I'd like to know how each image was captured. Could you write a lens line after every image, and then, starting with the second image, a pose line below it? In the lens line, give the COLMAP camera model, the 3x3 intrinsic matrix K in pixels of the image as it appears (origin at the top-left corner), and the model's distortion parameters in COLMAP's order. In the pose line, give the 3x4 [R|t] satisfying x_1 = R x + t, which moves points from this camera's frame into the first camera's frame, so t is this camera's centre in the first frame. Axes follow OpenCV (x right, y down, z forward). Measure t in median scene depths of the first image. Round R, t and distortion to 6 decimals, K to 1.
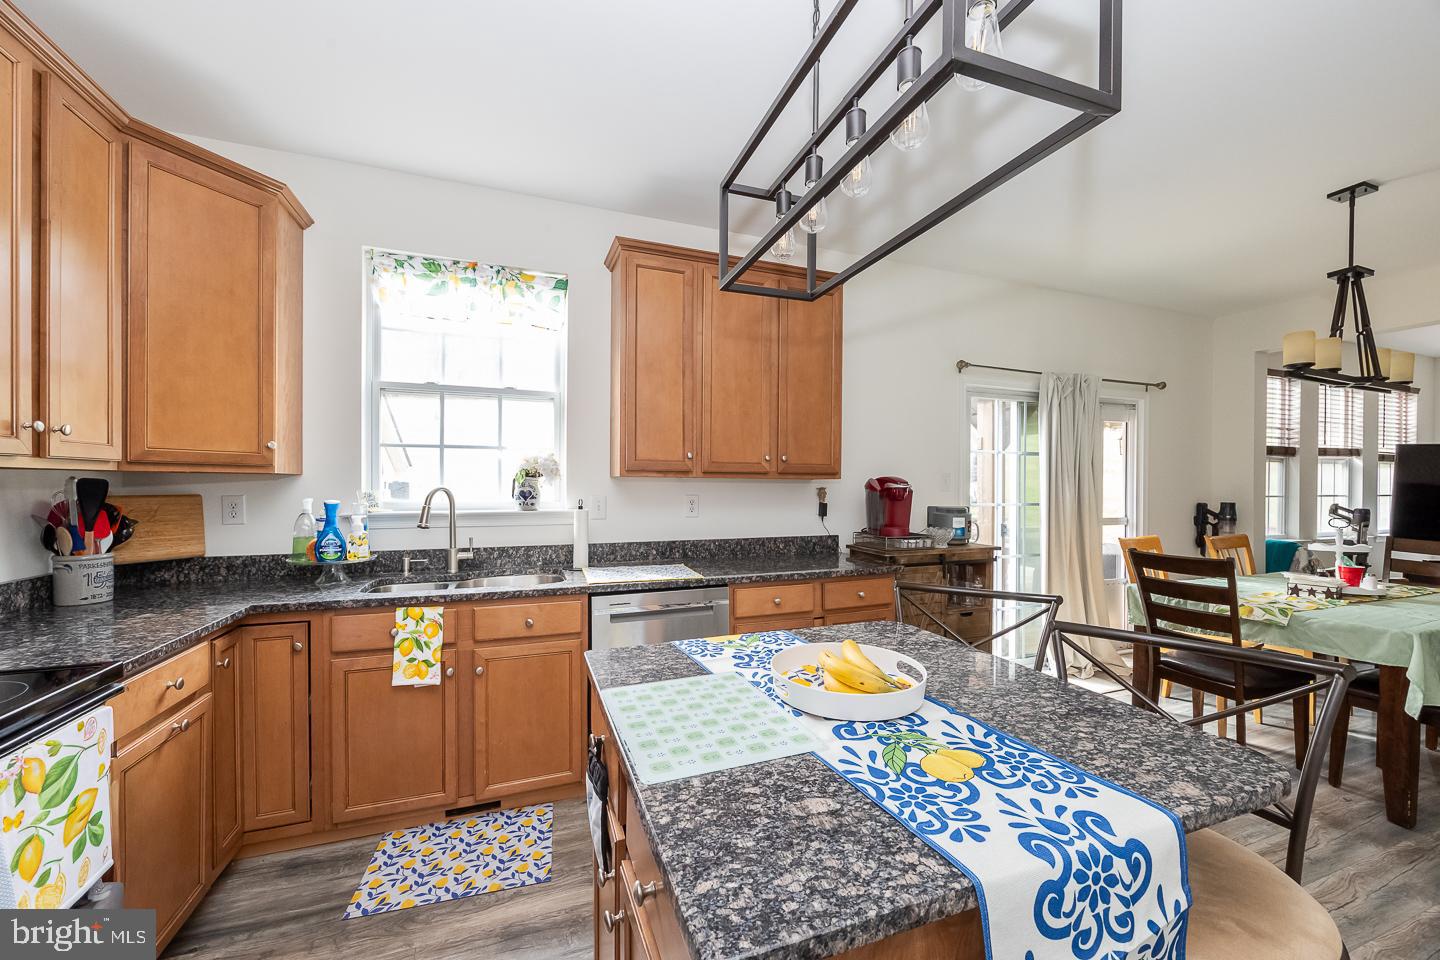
lens RADIAL K [[557.1, 0, 729.0], [0, 557.1, 490.4], [0, 0, 1]] dist [-0.002703, 0.000143]
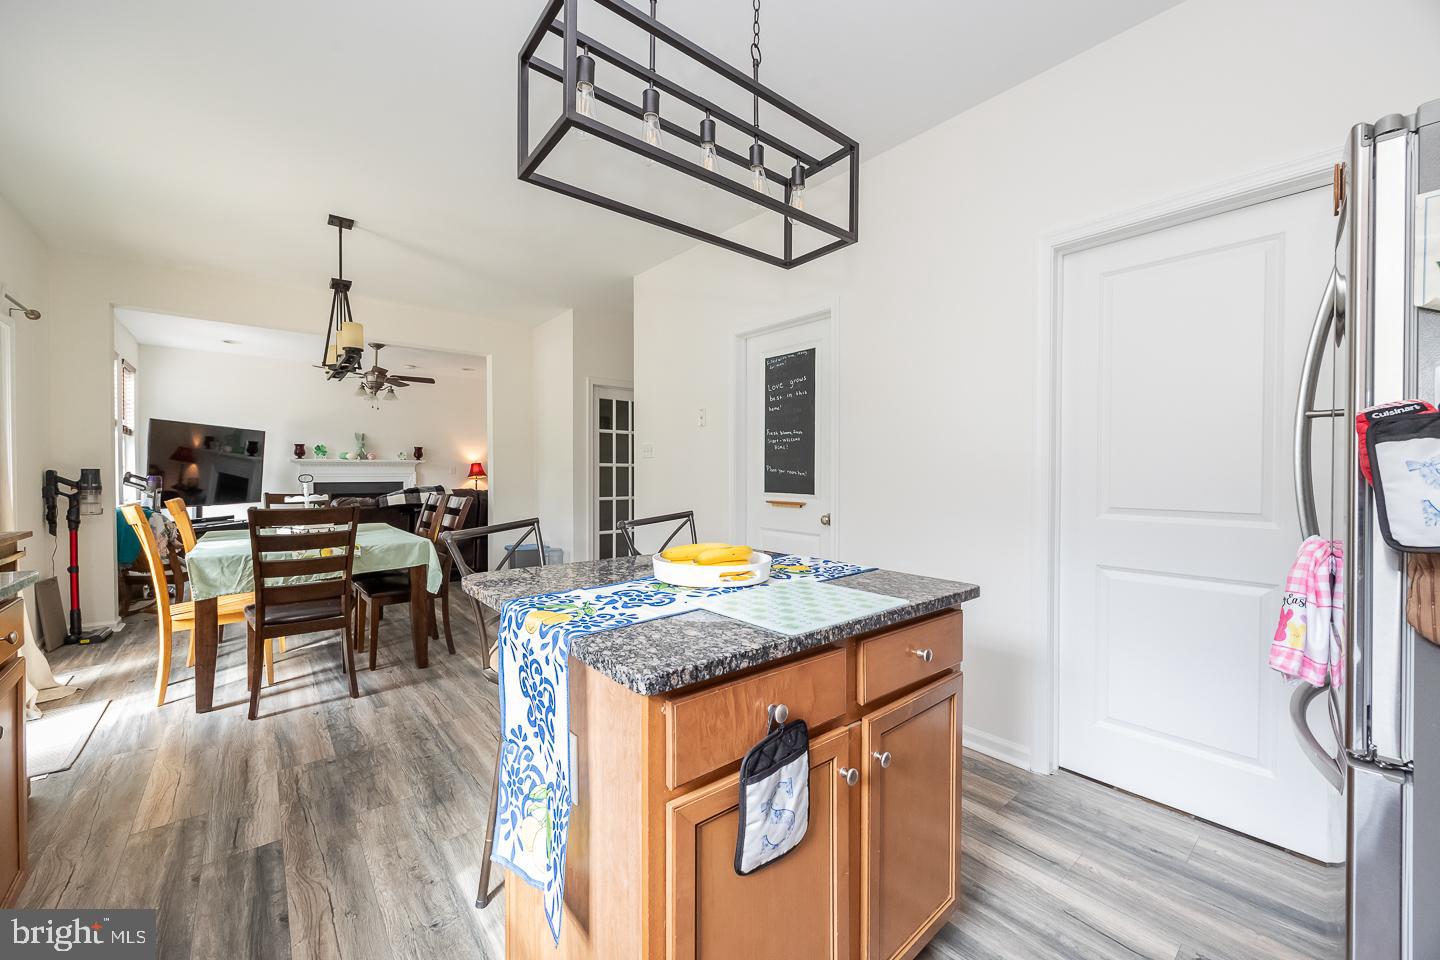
lens RADIAL K [[557.1, 0, 729.4], [0, 557.1, 479.1], [0, 0, 1]] dist [-0.002703, 0.000143]
pose [[-0.330903, -0.018486, 0.943484, -0.245614], [0.007192, 0.999730, 0.022110, 0.025295], [-0.943637, 0.014102, -0.330681, 0.336282]]
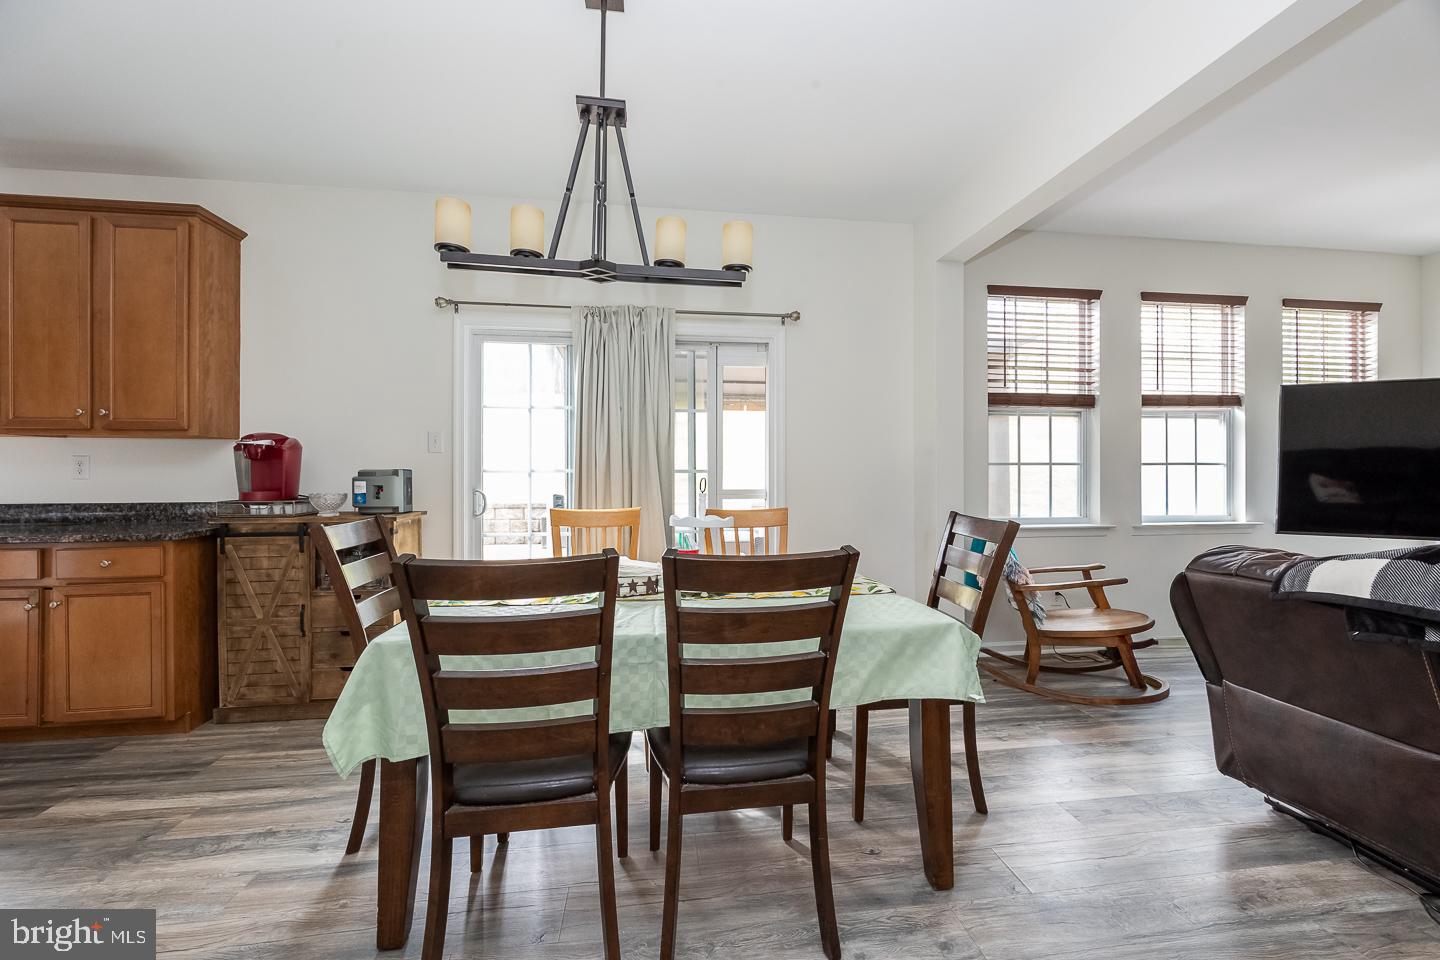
lens RADIAL K [[557.1, 0, 721.1], [0, 557.1, 471.8], [0, 0, 1]] dist [-0.002703, 0.000143]
pose [[0.972574, -0.007063, -0.232488, 0.811094], [0.002770, 0.999820, -0.018790, 0.037292], [0.232579, 0.017630, 0.972418, 0.223344]]
